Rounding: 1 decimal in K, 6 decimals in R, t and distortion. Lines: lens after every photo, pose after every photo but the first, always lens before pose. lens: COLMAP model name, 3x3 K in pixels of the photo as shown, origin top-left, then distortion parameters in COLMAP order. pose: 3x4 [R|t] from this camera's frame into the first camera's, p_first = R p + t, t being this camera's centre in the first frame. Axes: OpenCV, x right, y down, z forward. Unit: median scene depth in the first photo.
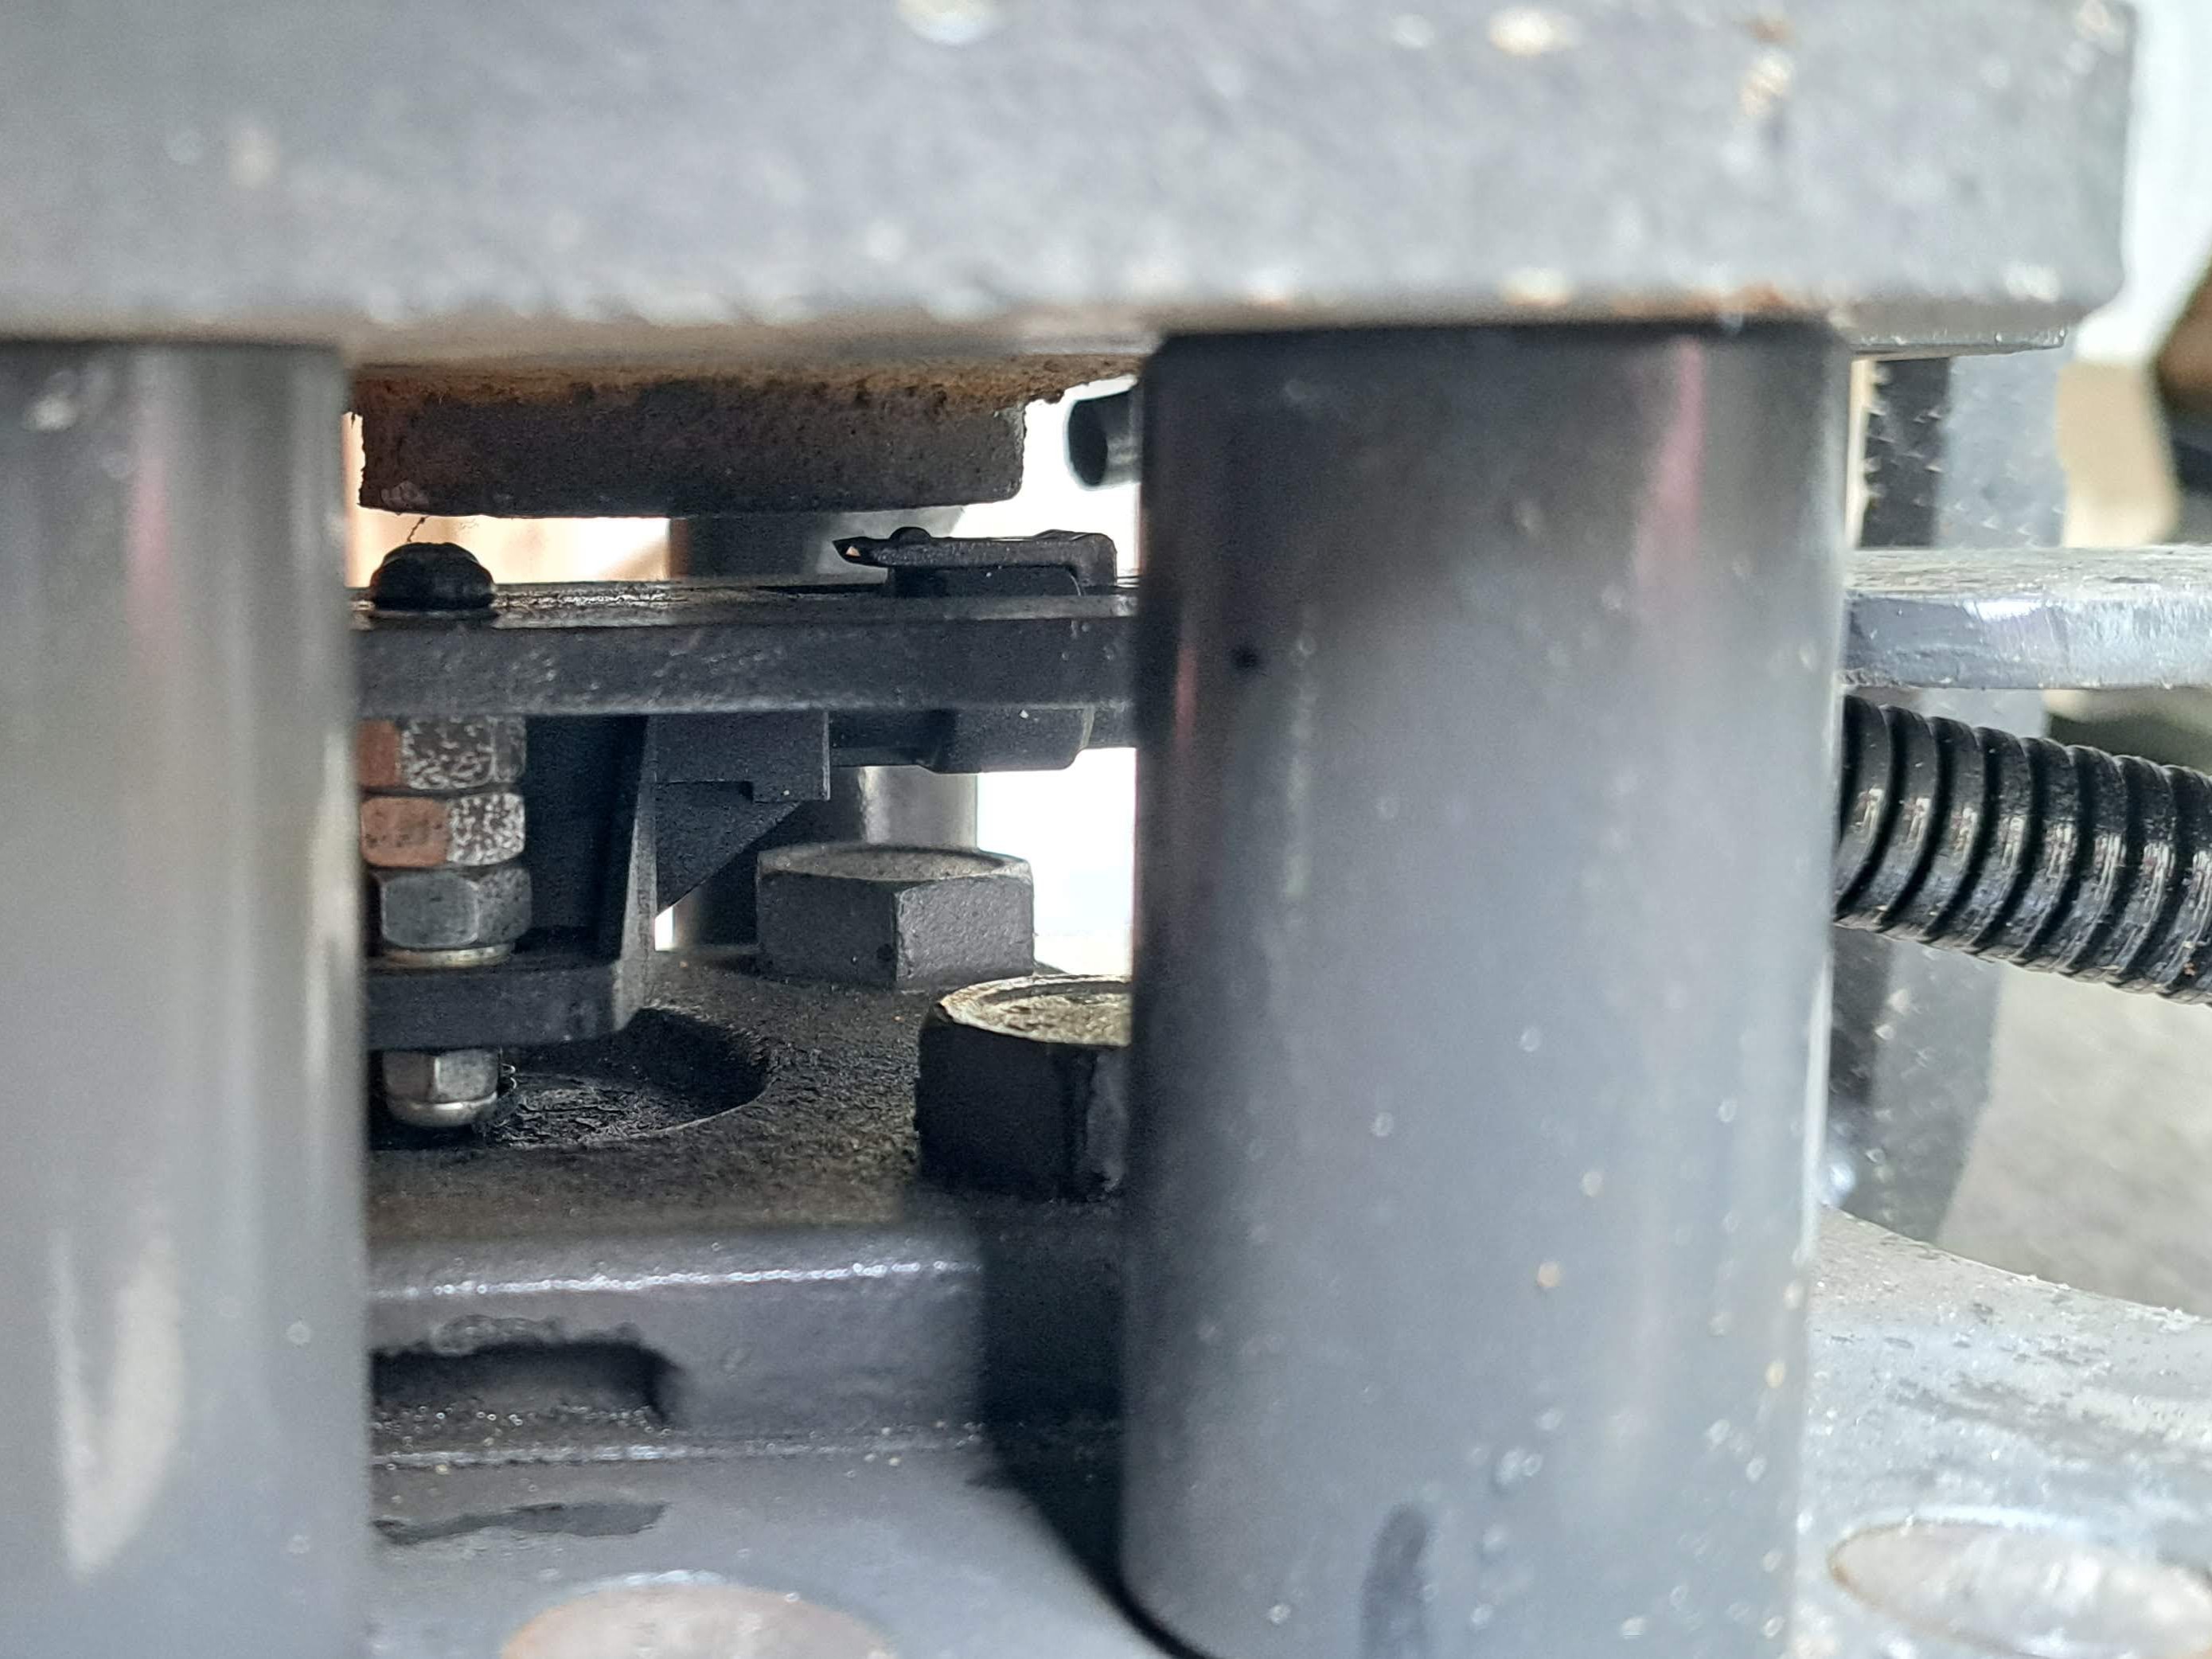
lens RADIAL K [[2977.6, 0, 1106.0], [0, 2977.6, 829.5], [0, 0, 1]] dist [0.037329, 0.039050]
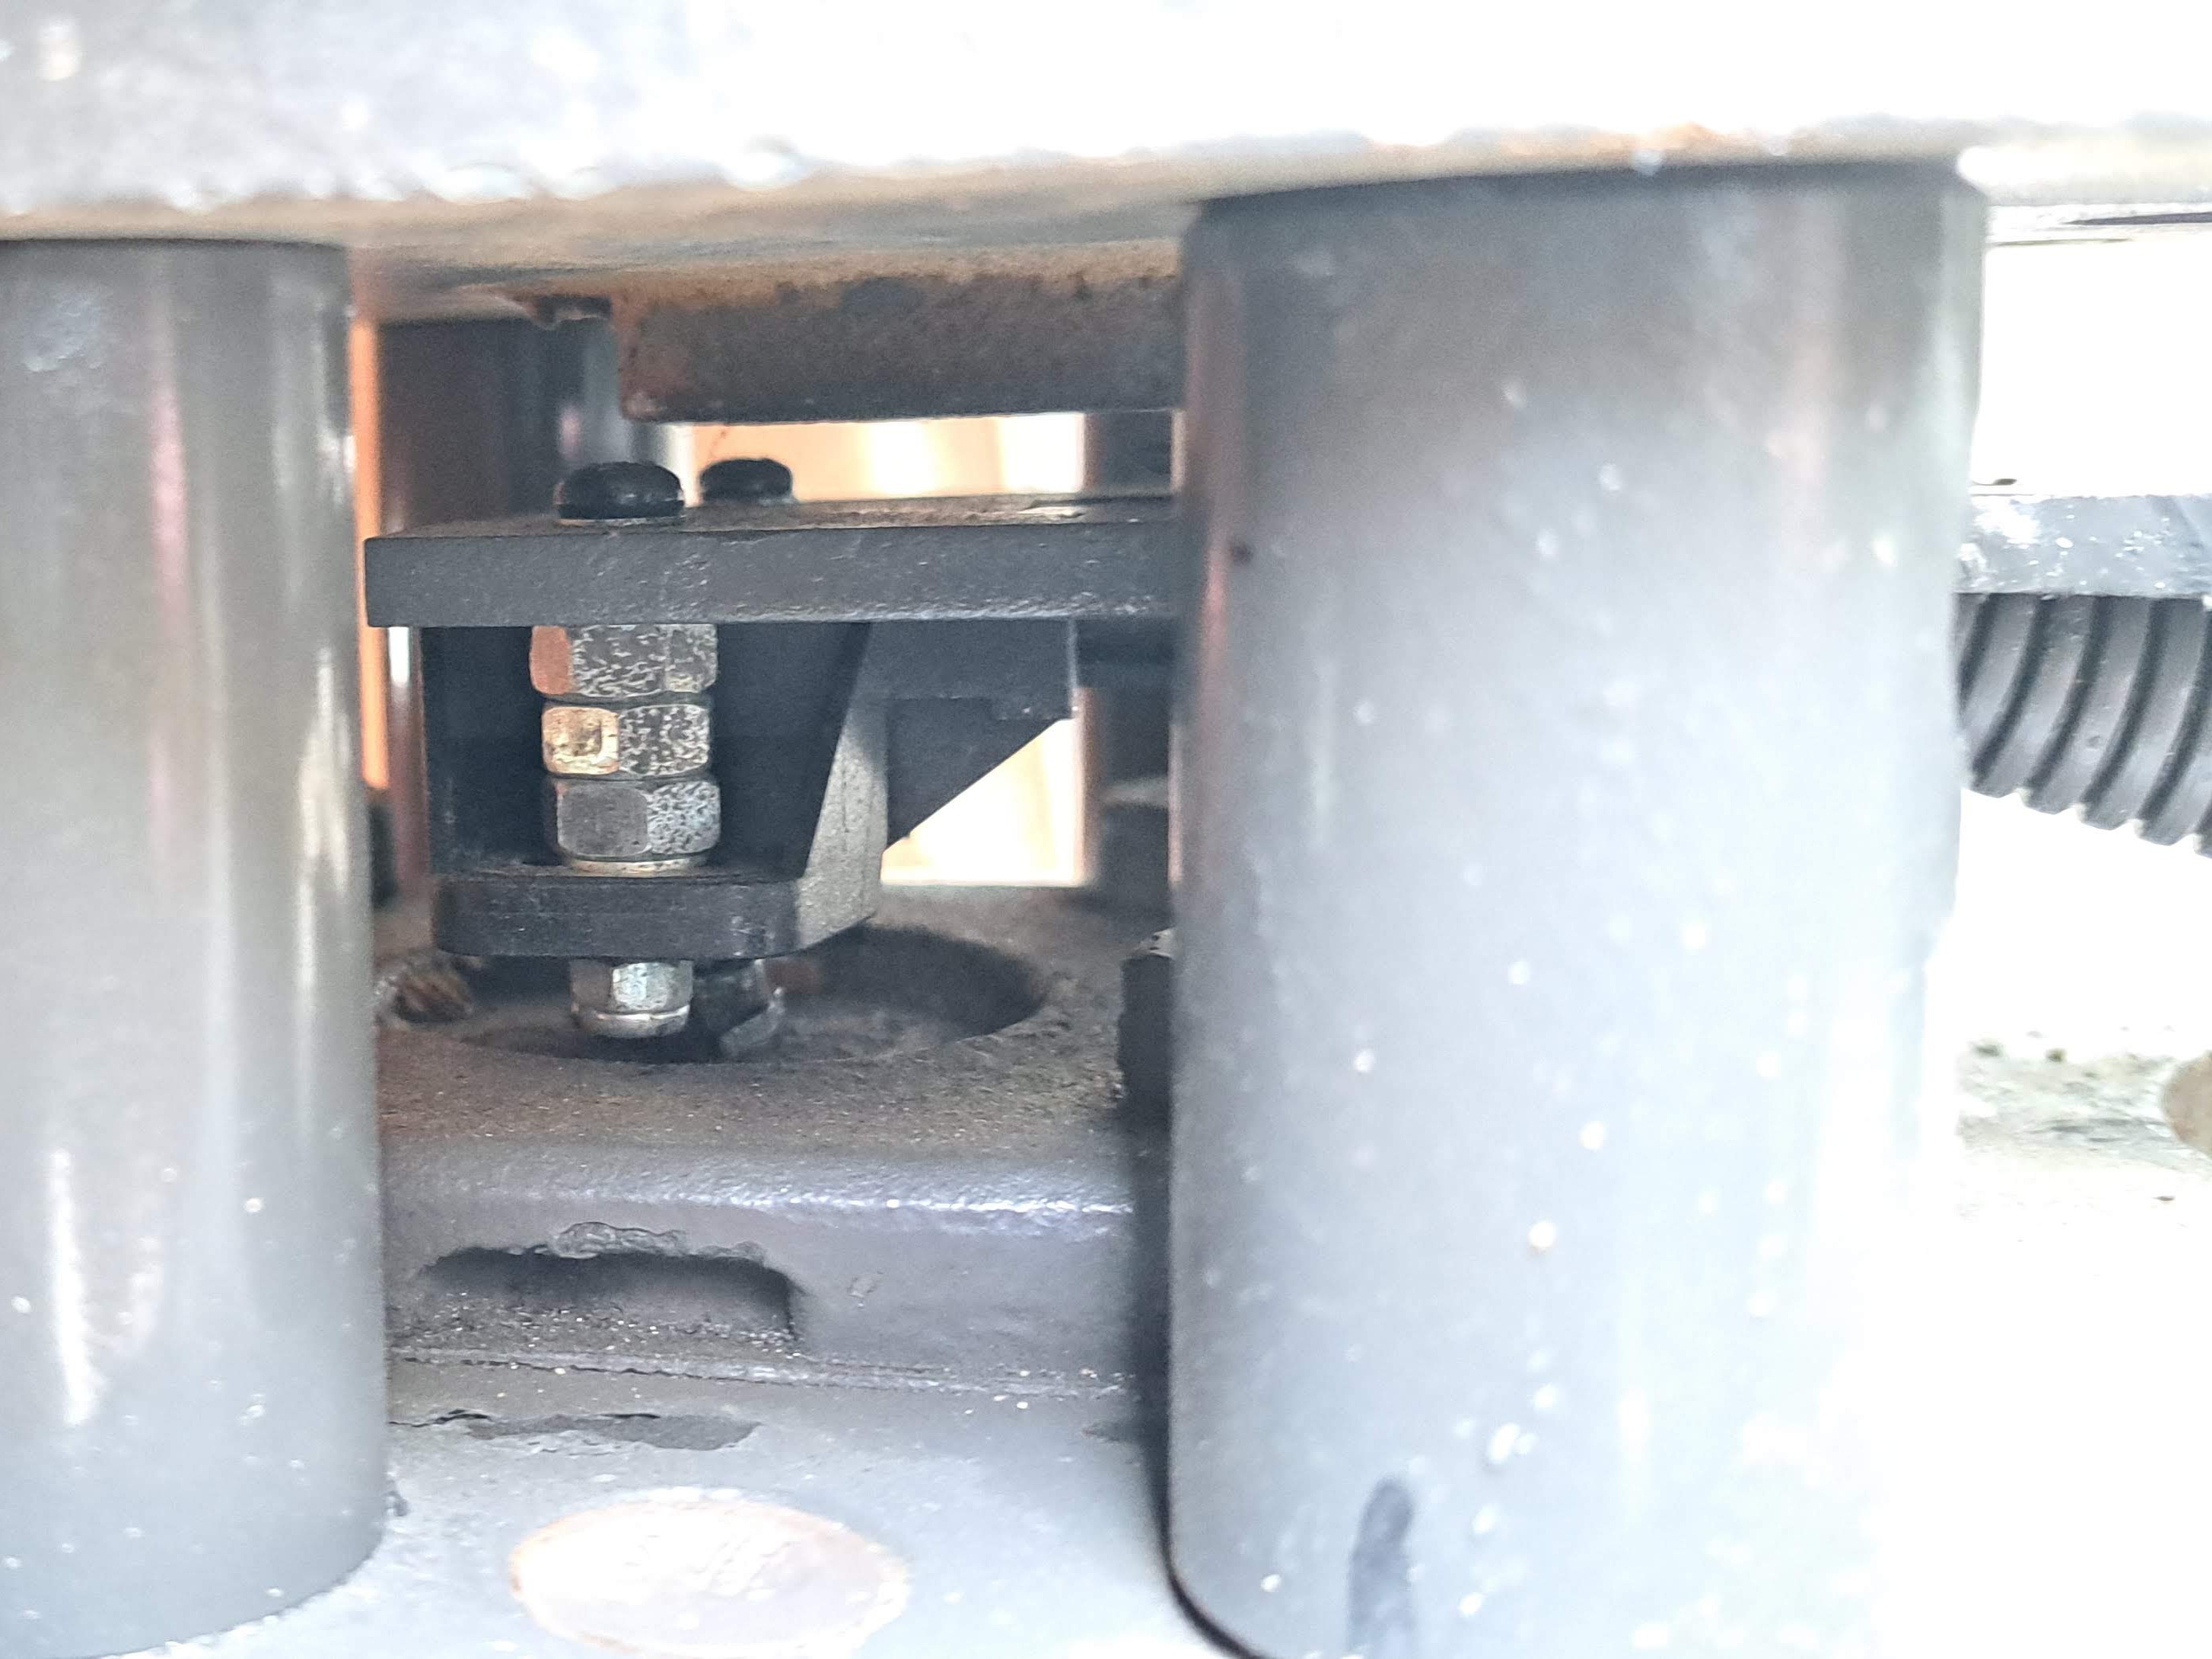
lens RADIAL K [[3262.7, 0, 1105.7], [0, 3262.7, 894.6], [0, 0, 1]] dist [0.073633, 0.062332]
pose [[0.944763, 0.027544, -0.326594, 0.292359], [-0.018636, 0.999365, 0.030372, 0.015887], [0.327223, -0.022608, 0.944677, 0.021188]]
